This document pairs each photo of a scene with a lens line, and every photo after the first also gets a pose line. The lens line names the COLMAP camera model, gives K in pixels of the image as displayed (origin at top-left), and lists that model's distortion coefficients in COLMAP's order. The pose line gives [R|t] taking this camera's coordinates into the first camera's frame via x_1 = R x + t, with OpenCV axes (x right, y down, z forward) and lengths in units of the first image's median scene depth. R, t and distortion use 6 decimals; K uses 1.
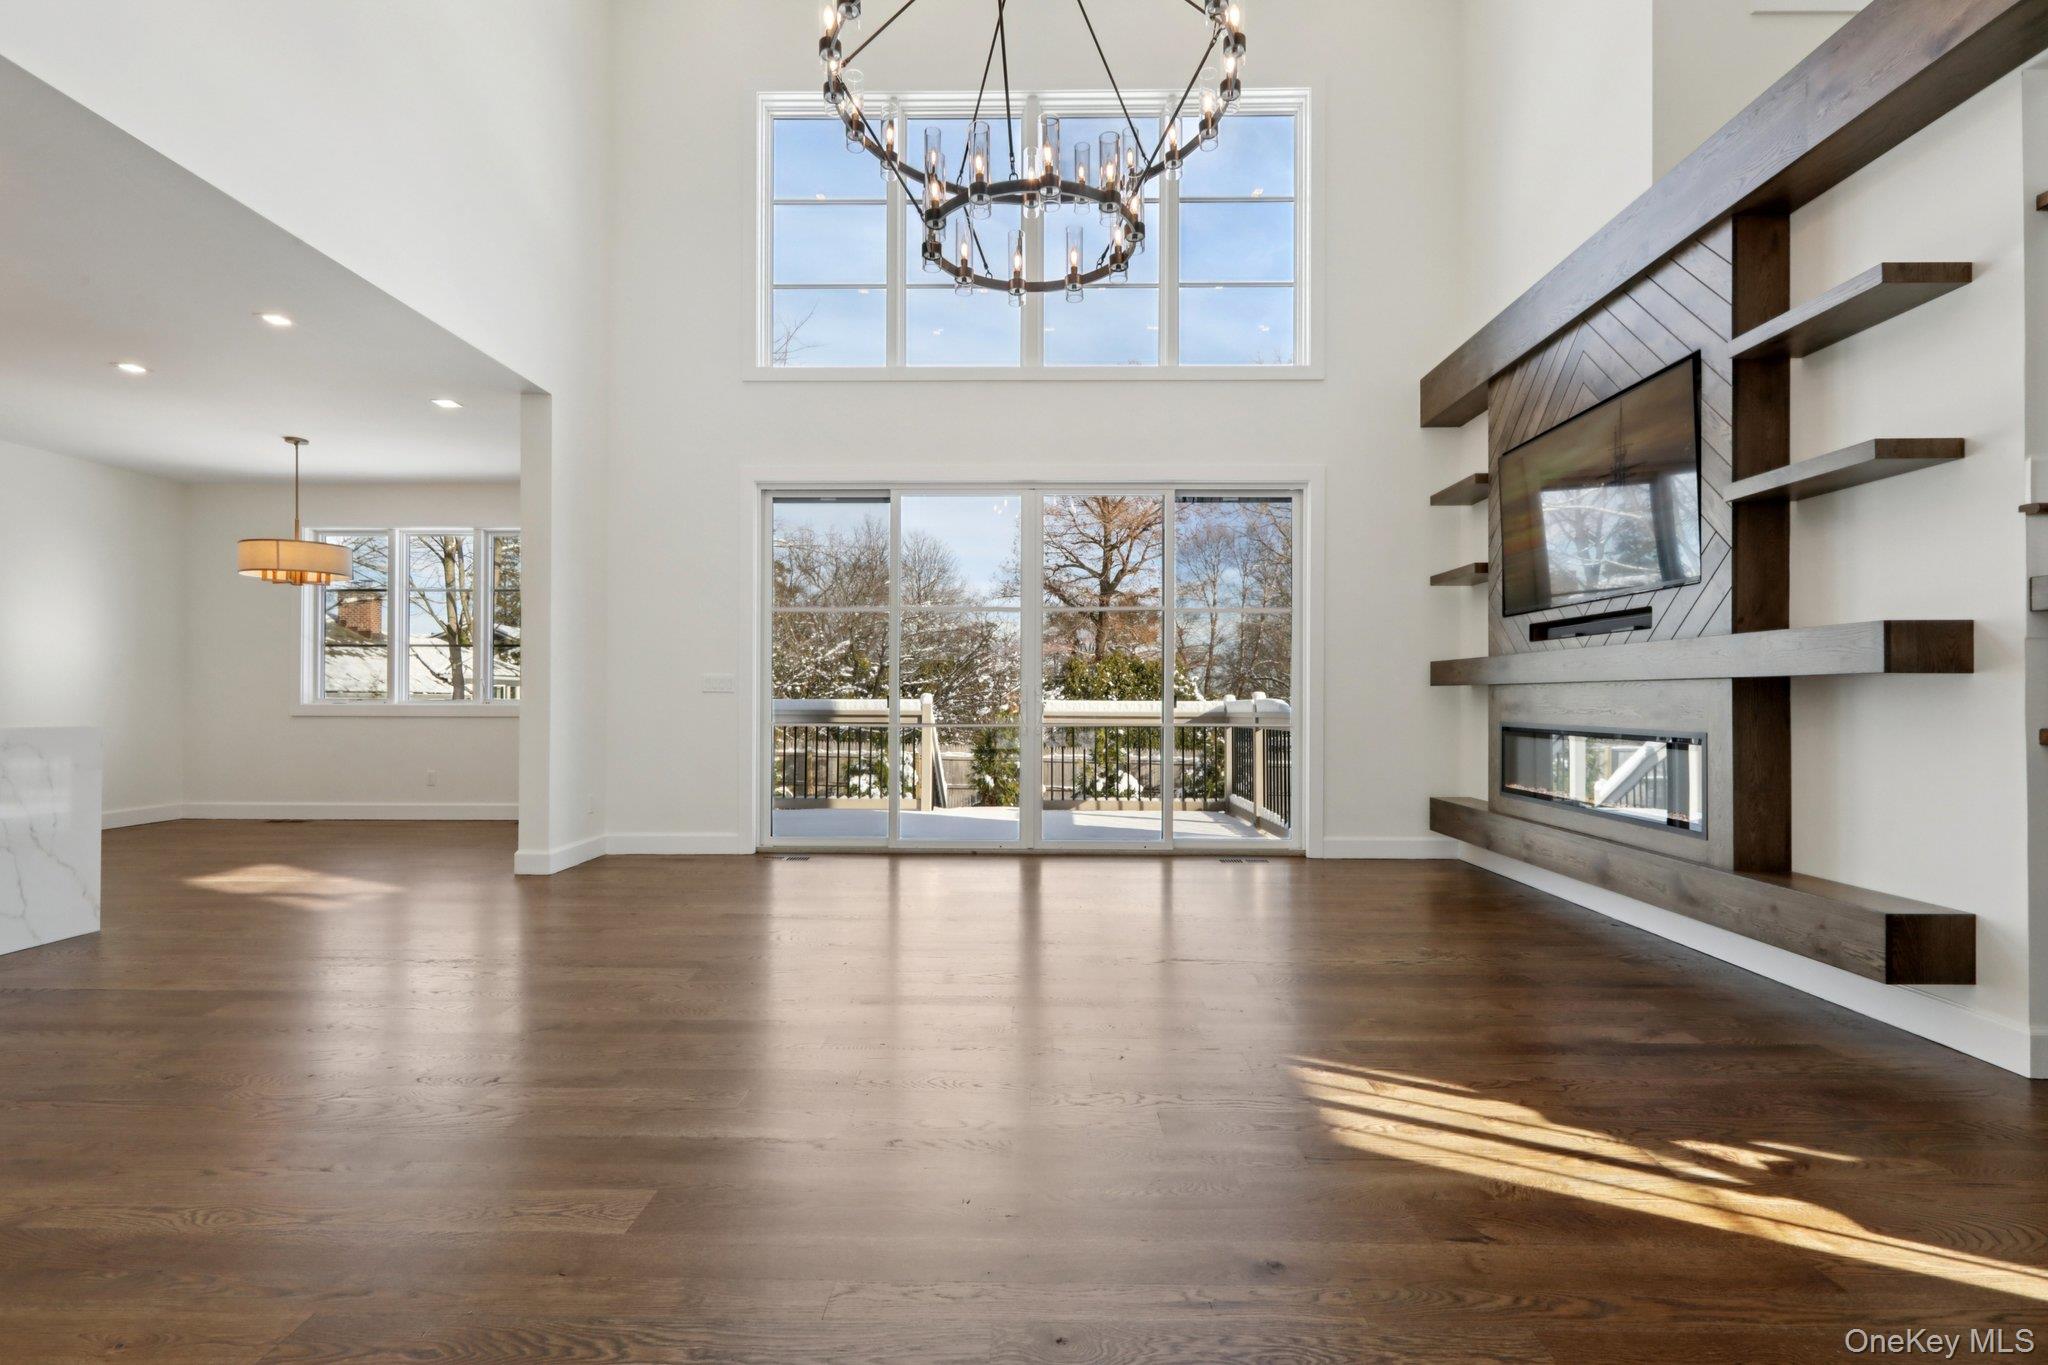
lens RADIAL K [[909.6, 0, 1036.1], [0, 909.6, 686.7], [0, 0, 1]] dist [0.003098, 0.000960]
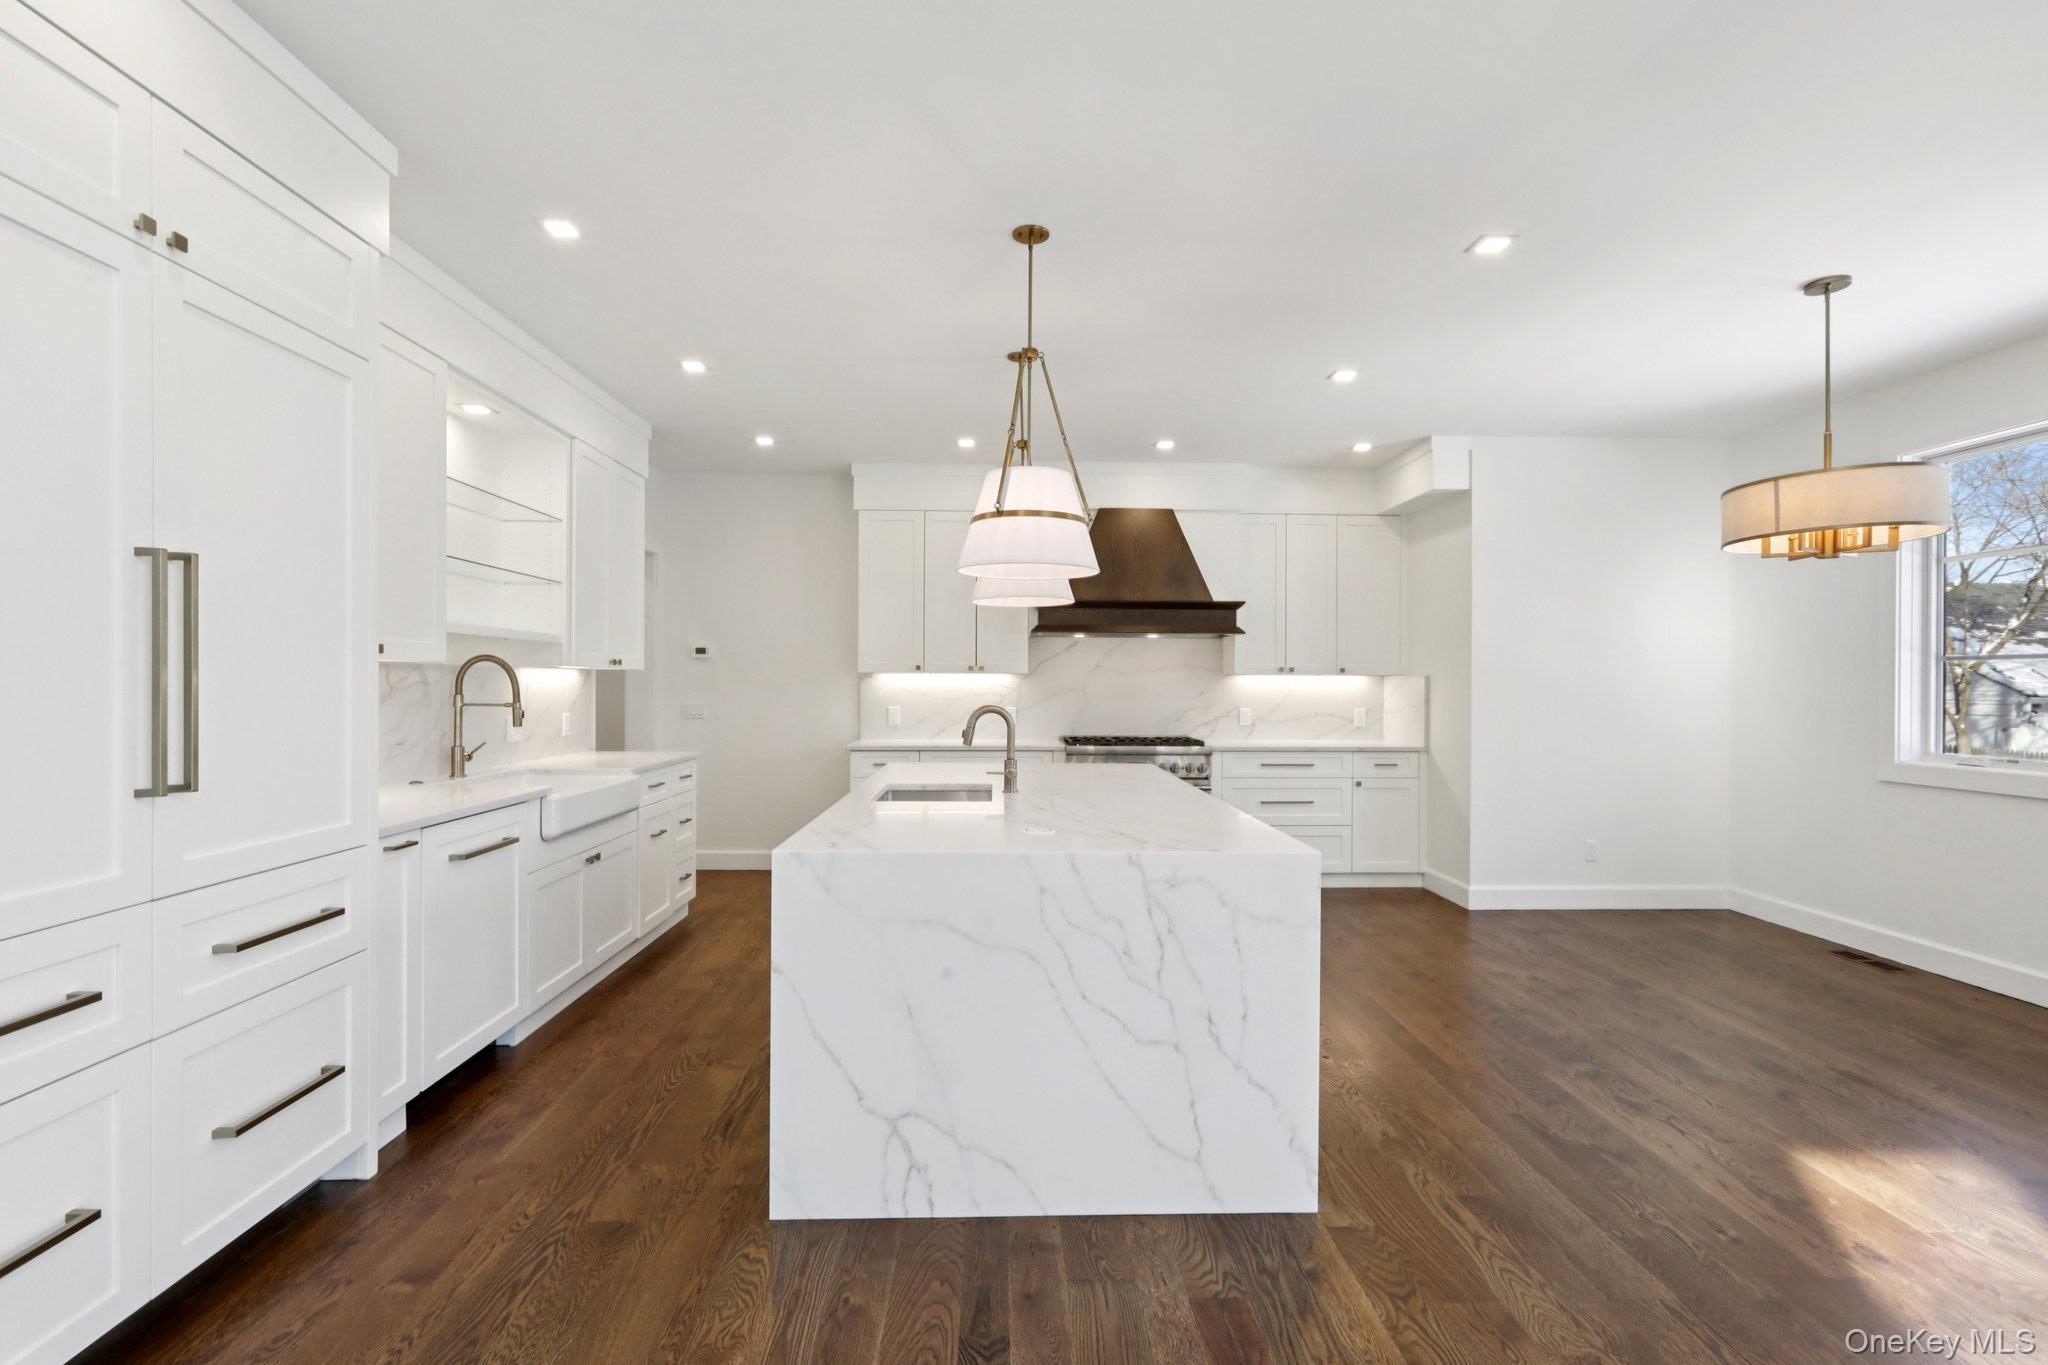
lens RADIAL K [[909.6, 0, 1015.5], [0, 909.6, 683.7], [0, 0, 1]] dist [0.003098, 0.000960]
pose [[0.032305, 0.002453, -0.999475, -0.312518], [0.008796, 0.999958, 0.002739, -0.046067], [0.999439, -0.008880, 0.032282, 0.540132]]
